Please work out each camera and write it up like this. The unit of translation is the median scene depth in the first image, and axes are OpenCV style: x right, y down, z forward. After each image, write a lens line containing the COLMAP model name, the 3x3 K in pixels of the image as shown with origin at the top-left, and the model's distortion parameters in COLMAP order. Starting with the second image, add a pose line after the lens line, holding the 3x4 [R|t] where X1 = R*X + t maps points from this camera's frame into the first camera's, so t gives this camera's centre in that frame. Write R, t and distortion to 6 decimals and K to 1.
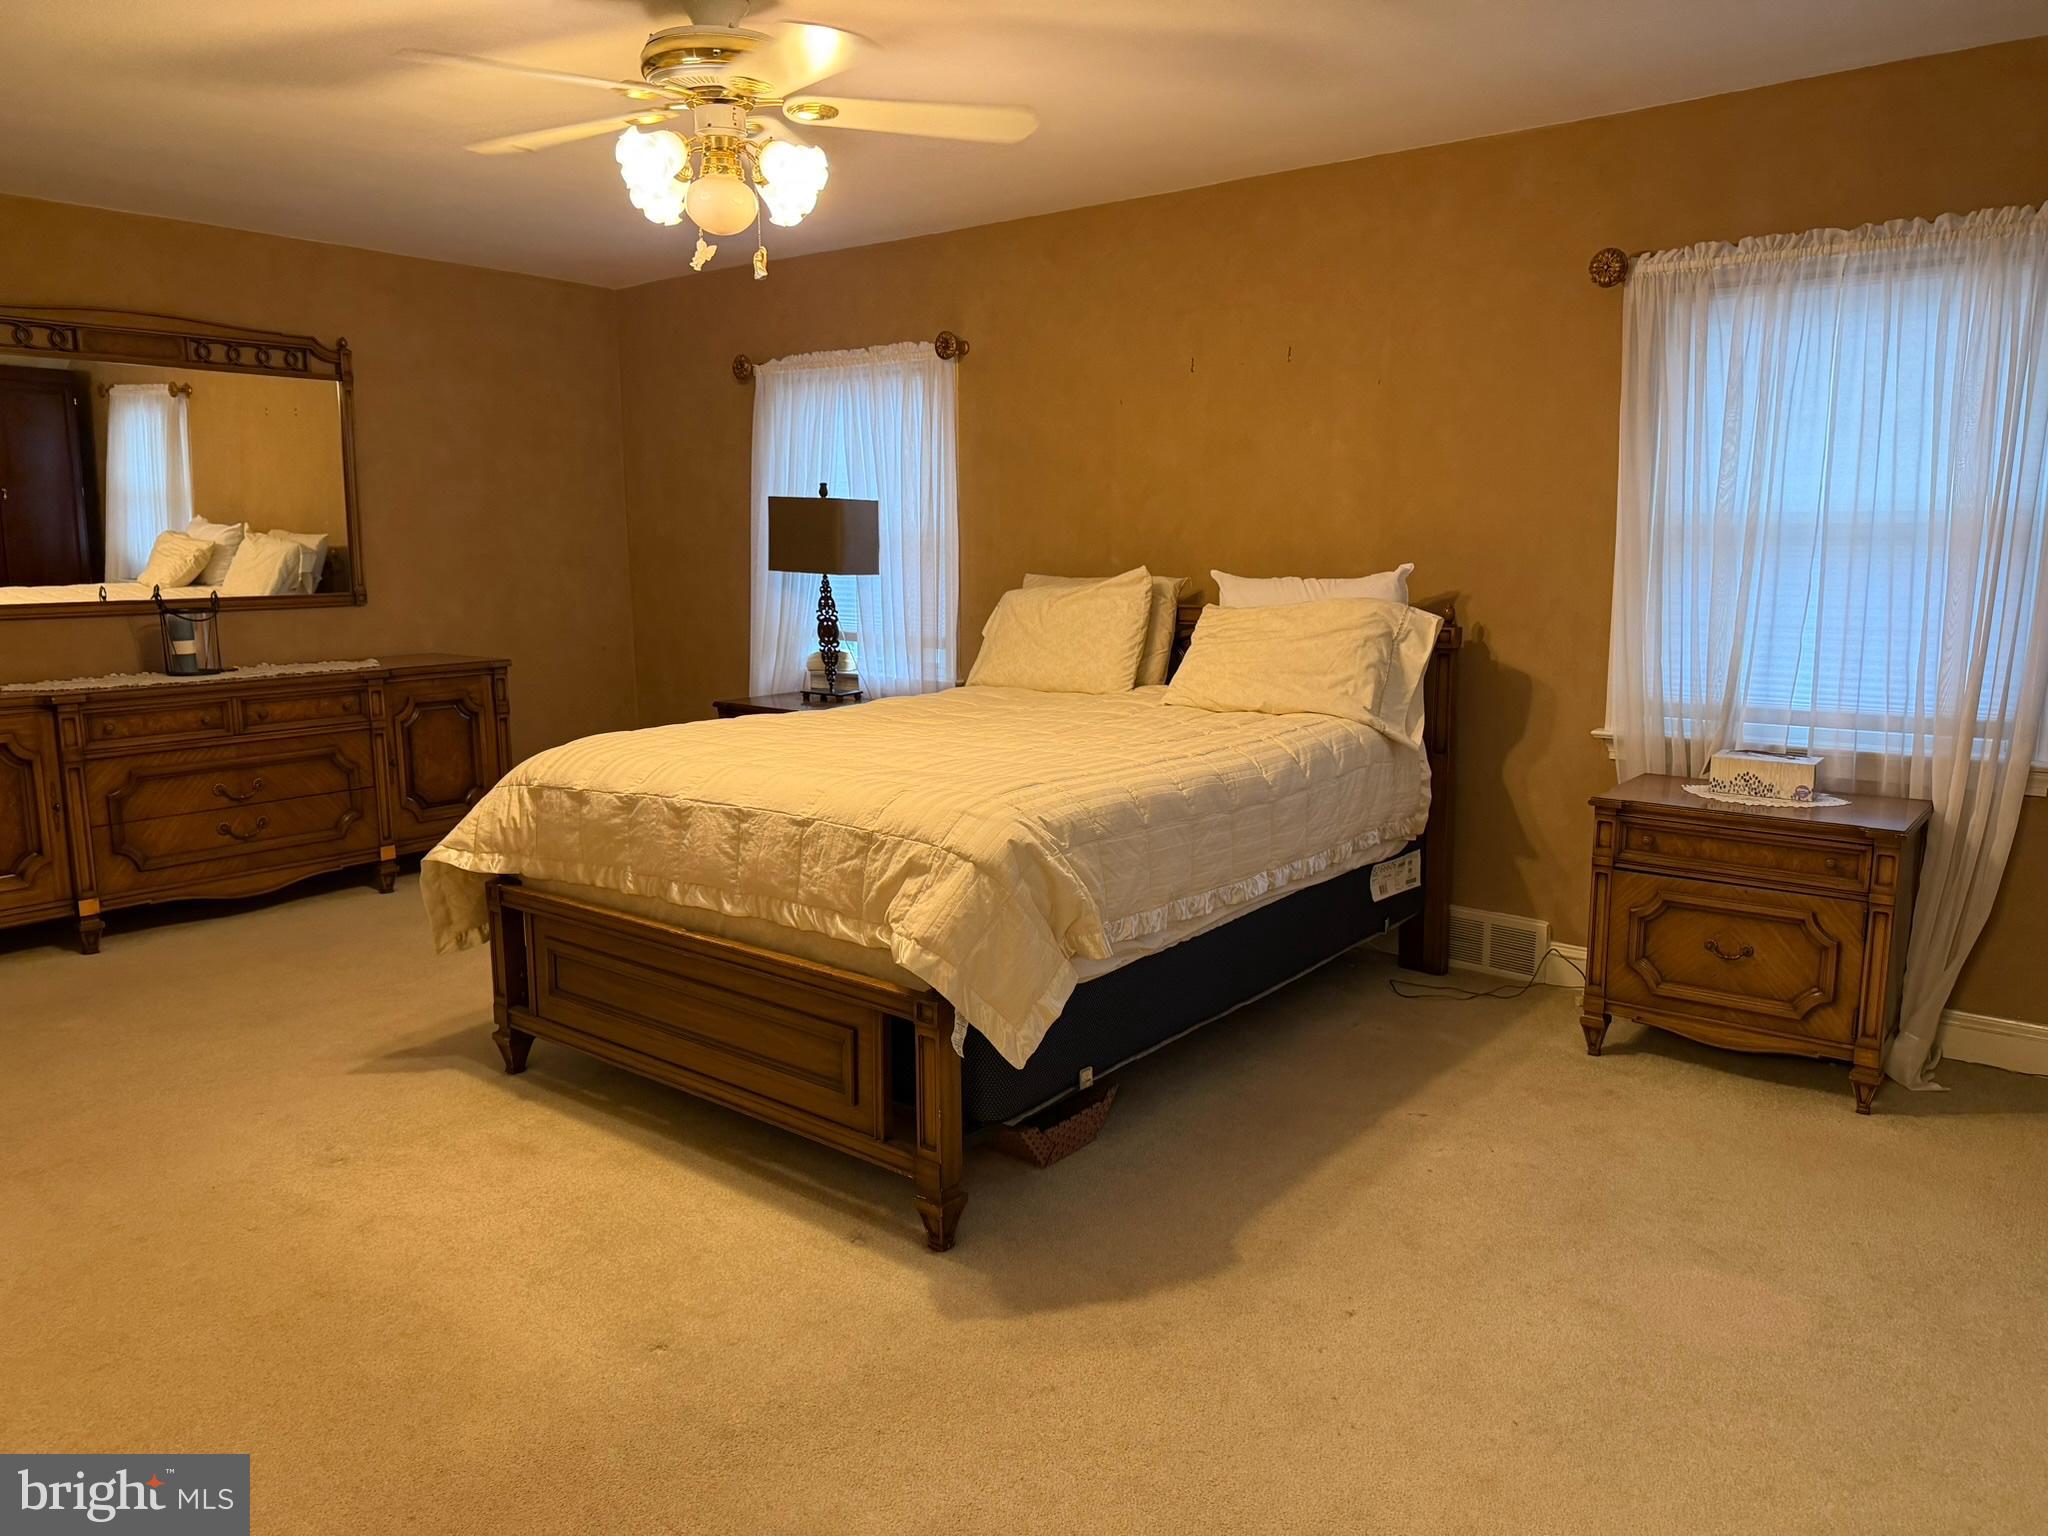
lens RADIAL K [[1393.3, 0, 1024.0], [0, 1393.3, 768.0], [0, 0, 1]] dist [0.006829, 0.001531]
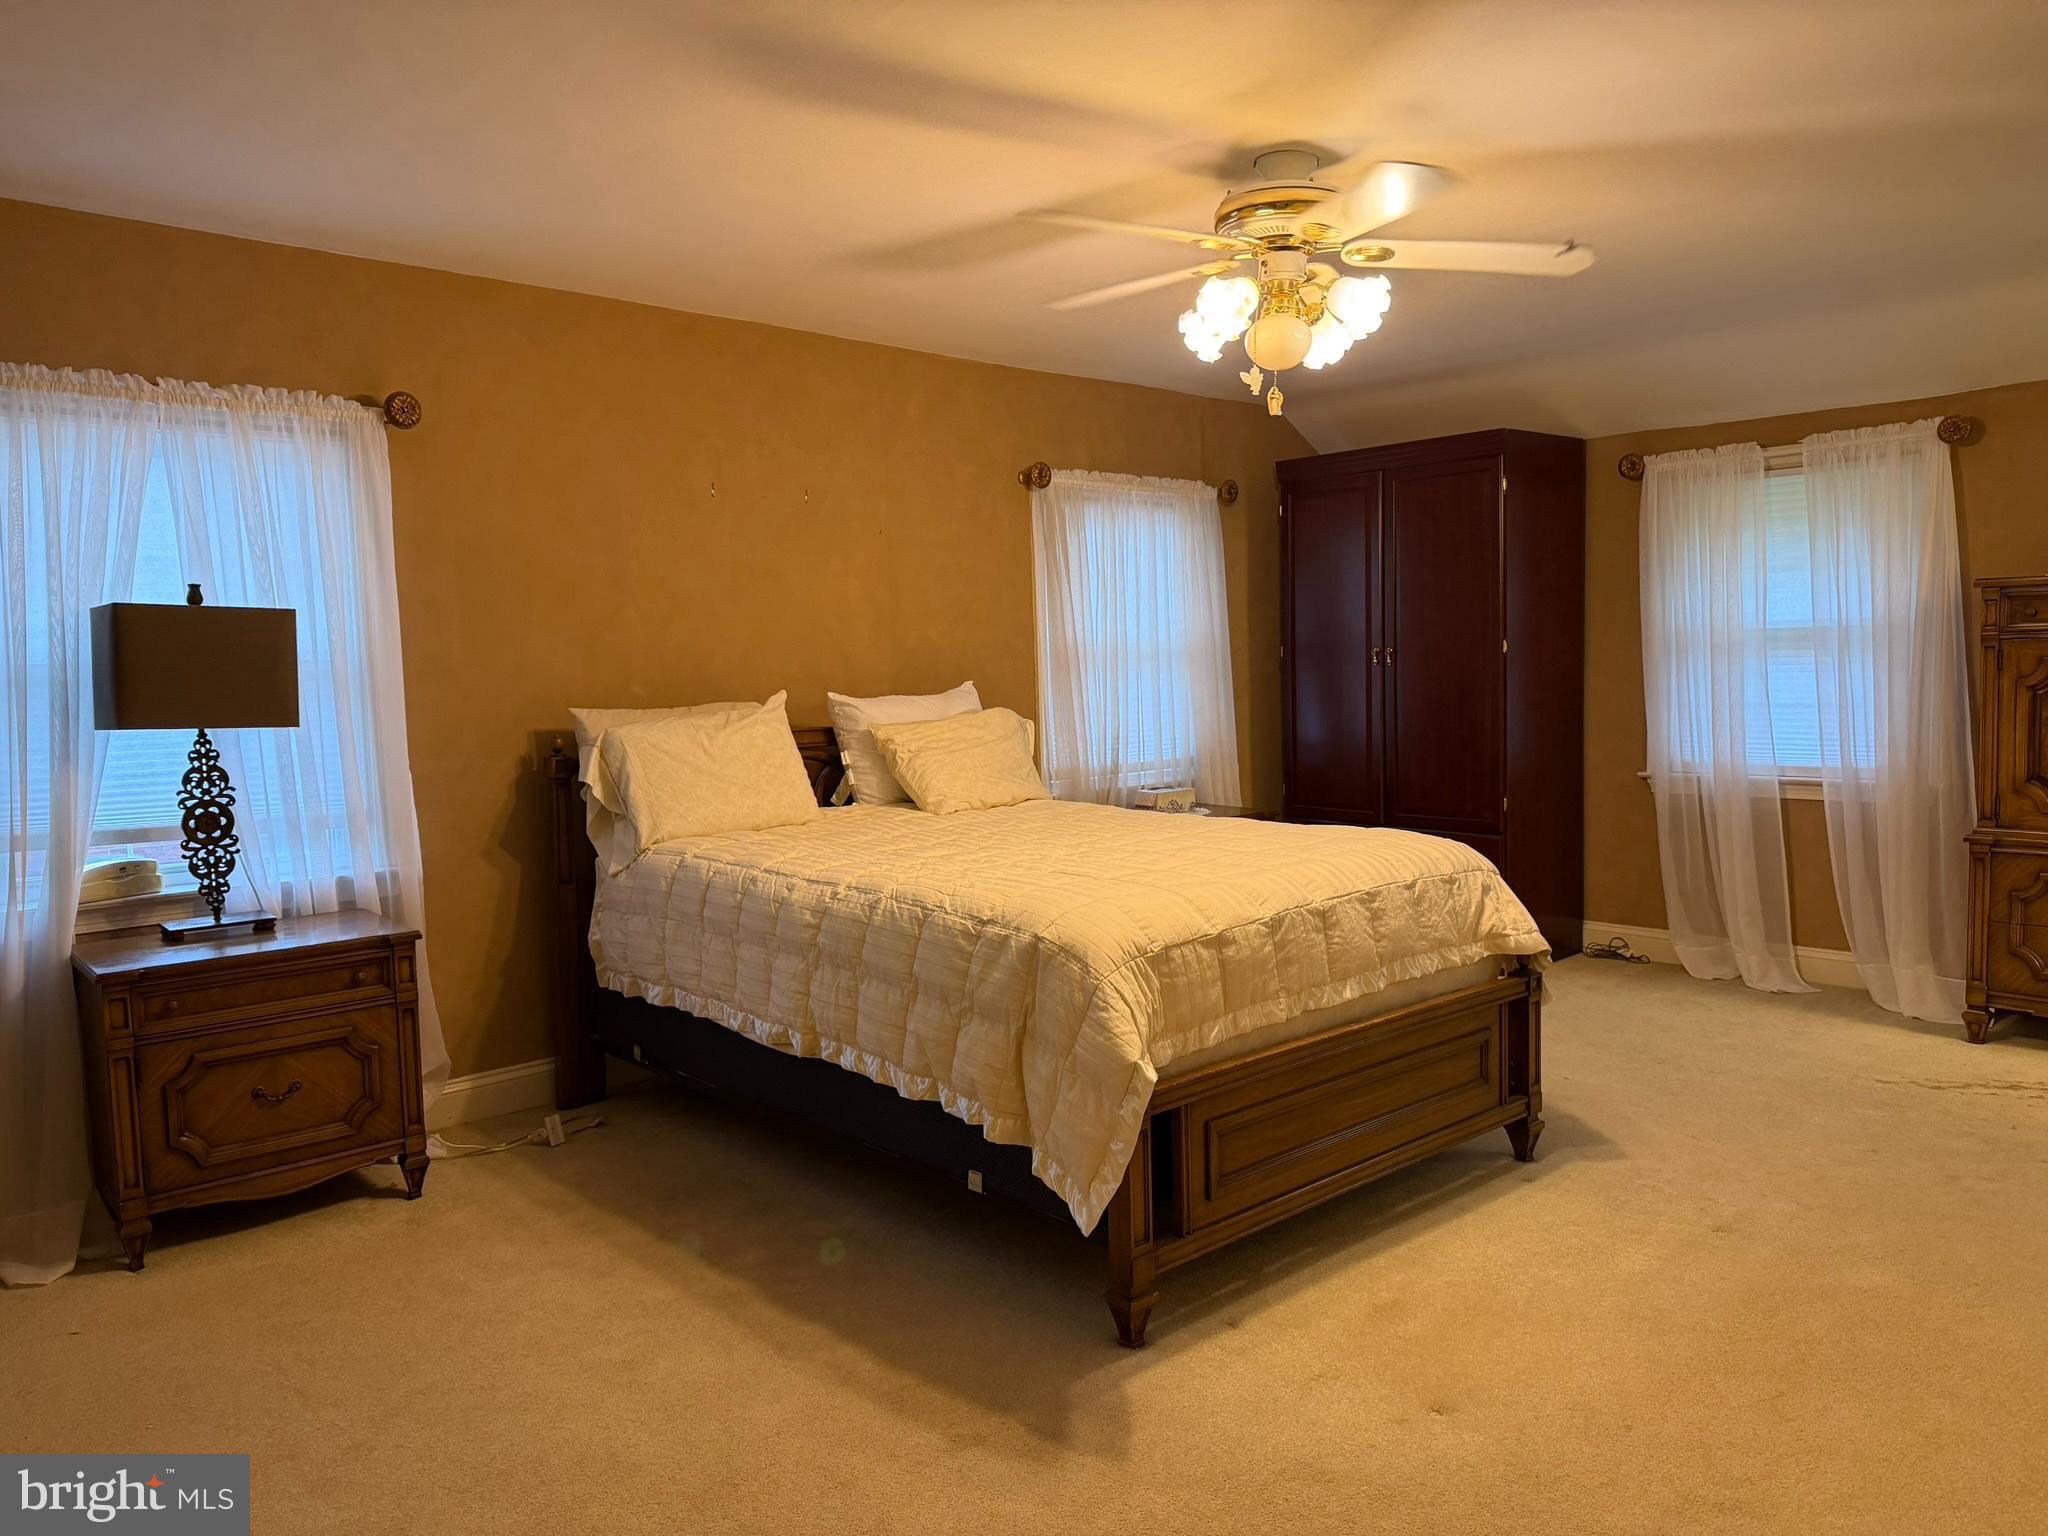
lens RADIAL K [[1347.6, 0, 1024.0], [0, 1347.6, 768.0], [0, 0, 1]] dist [0.066363, -0.001444]
pose [[0.204082, -0.079112, 0.975752, -1.155570], [0.179657, 0.982828, 0.042110, -0.143260], [-0.962327, 0.166707, 0.214790, 0.905709]]
